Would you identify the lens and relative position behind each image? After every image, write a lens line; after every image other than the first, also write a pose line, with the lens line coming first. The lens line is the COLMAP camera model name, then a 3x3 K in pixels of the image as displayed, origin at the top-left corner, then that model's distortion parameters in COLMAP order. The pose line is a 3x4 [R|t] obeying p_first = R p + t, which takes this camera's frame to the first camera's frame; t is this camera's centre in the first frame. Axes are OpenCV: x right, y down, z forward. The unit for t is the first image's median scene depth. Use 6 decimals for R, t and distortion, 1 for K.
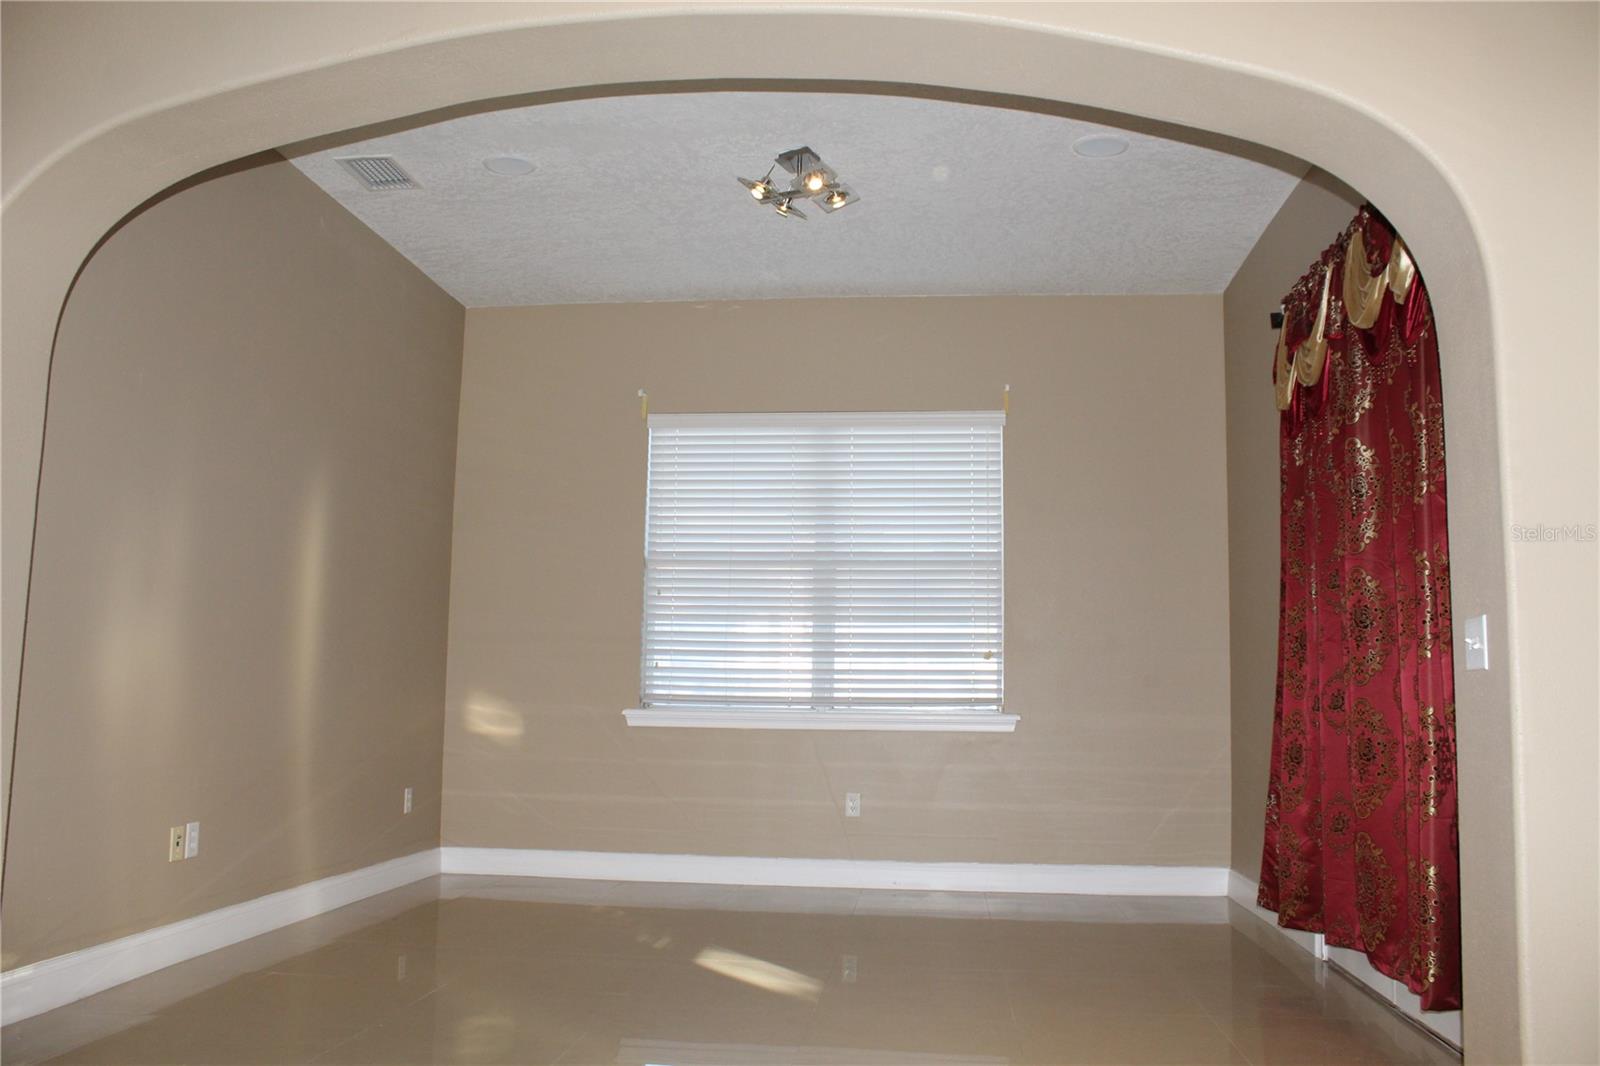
lens RADIAL K [[1320.3, 0, 806.8], [0, 1320.3, 529.6], [0, 0, 1]] dist [-0.170764, 0.150079]
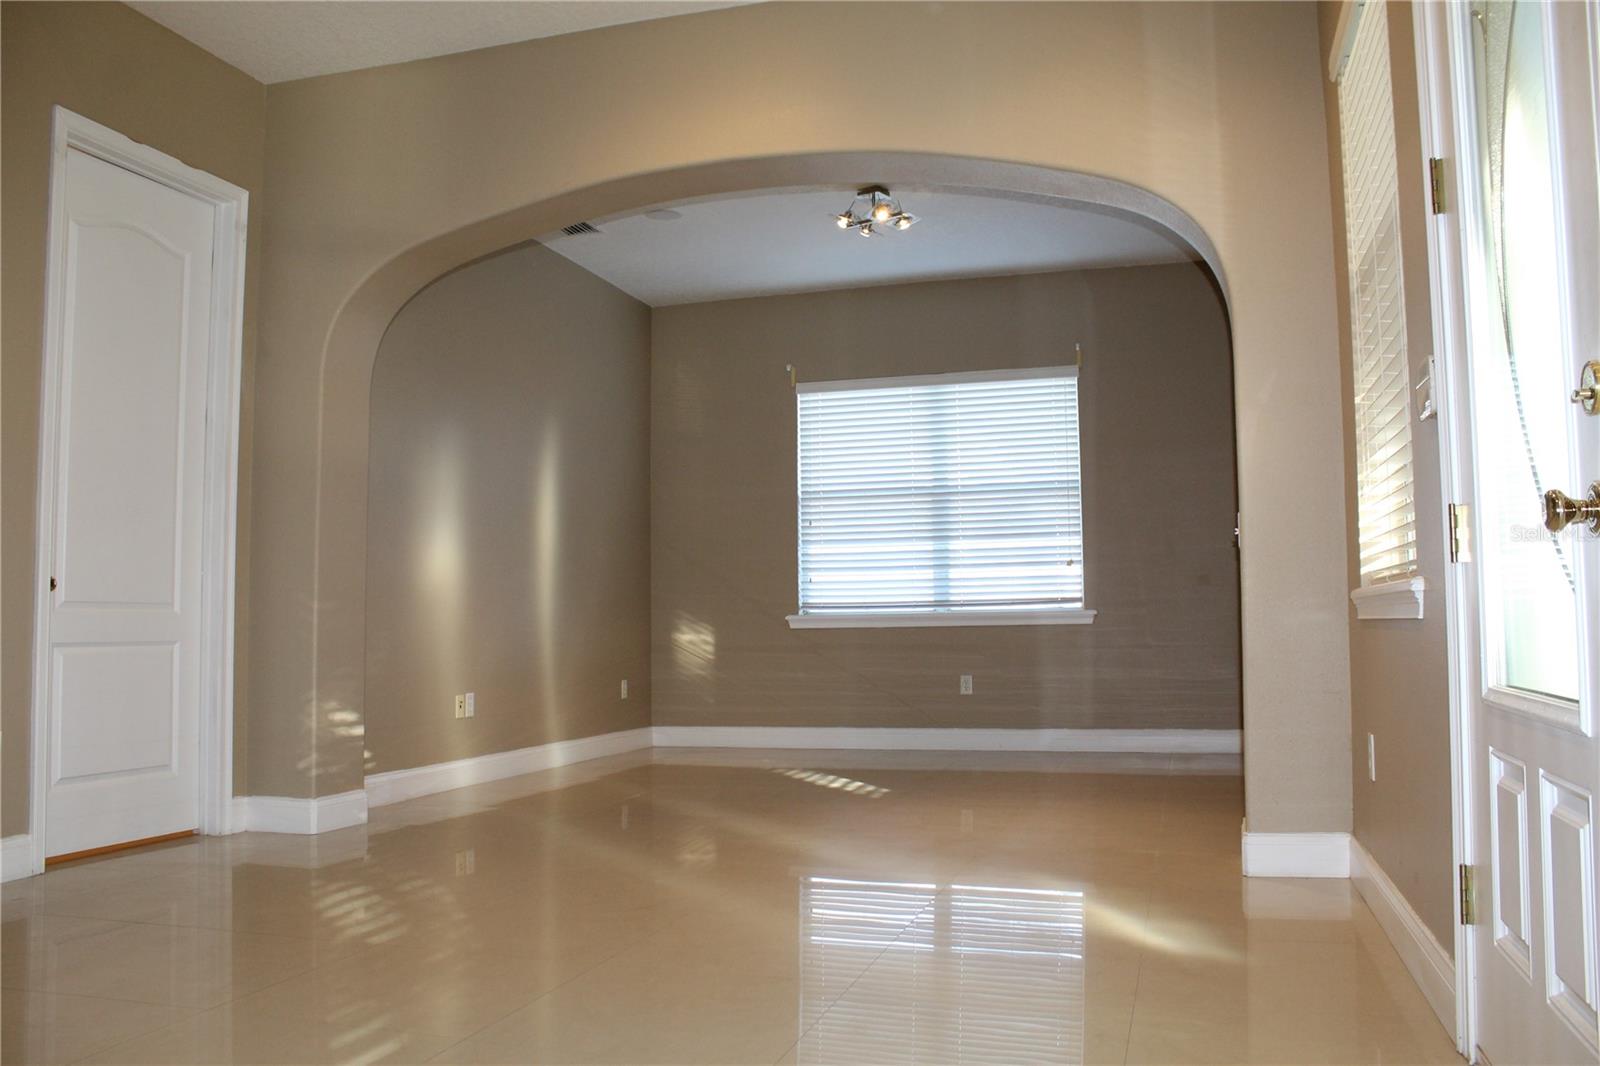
lens RADIAL K [[1320.3, 0, 806.8], [0, 1320.3, 529.6], [0, 0, 1]] dist [-0.170764, 0.150079]
pose [[0.982652, -0.040140, -0.181061, 0.117491], [0.049234, 0.997727, 0.046011, -0.005059], [0.178803, -0.054128, 0.982395, -0.260341]]
